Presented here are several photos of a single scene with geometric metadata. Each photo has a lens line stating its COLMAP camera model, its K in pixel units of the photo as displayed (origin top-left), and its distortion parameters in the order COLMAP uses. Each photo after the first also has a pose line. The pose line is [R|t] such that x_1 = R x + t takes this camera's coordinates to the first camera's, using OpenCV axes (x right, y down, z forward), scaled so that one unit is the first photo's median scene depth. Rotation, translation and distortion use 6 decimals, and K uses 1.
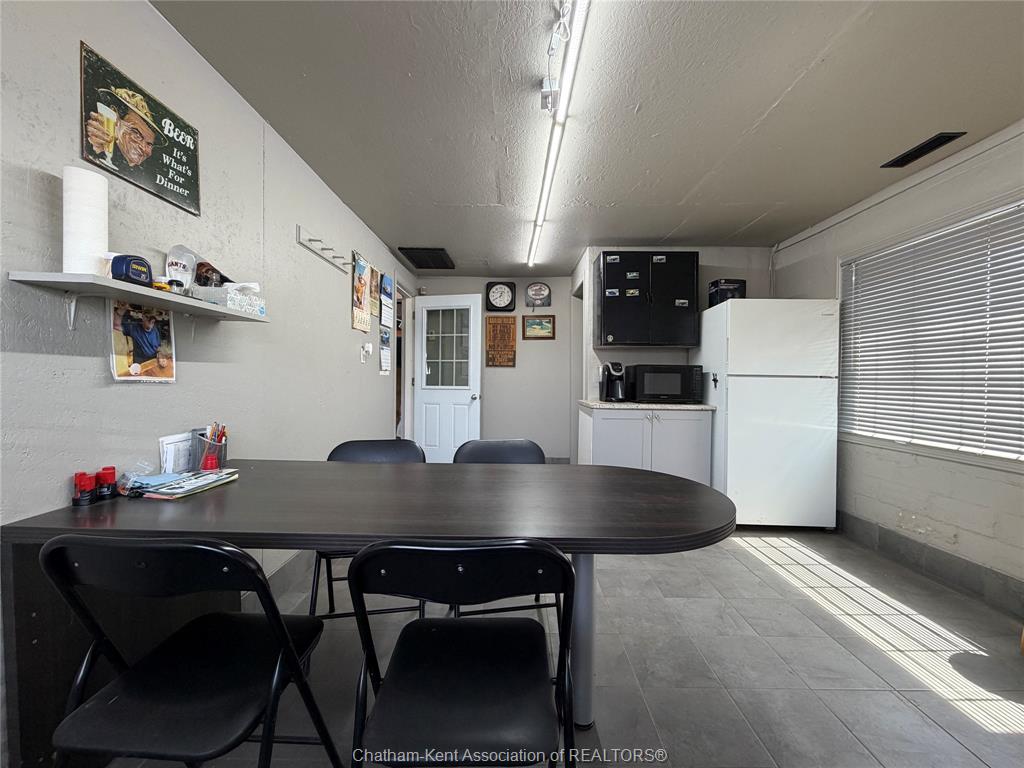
lens RADIAL K [[407.8, 0, 510.3], [0, 407.8, 381.1], [0, 0, 1]] dist [0.002166, -0.000473]
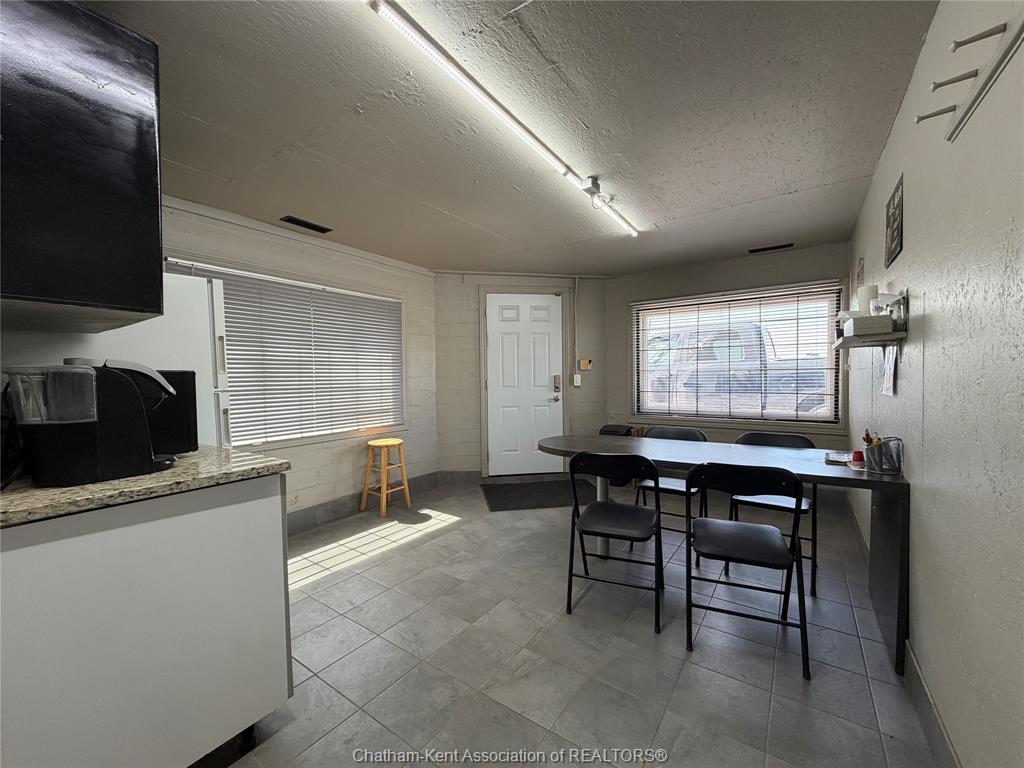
lens RADIAL K [[407.8, 0, 513.5], [0, 407.8, 382.6], [0, 0, 1]] dist [0.002166, -0.000473]
pose [[-0.824221, -0.010067, 0.566178, -0.376166], [0.006469, 0.999609, 0.027190, -0.063768], [-0.566231, 0.026074, -0.823834, 1.824278]]
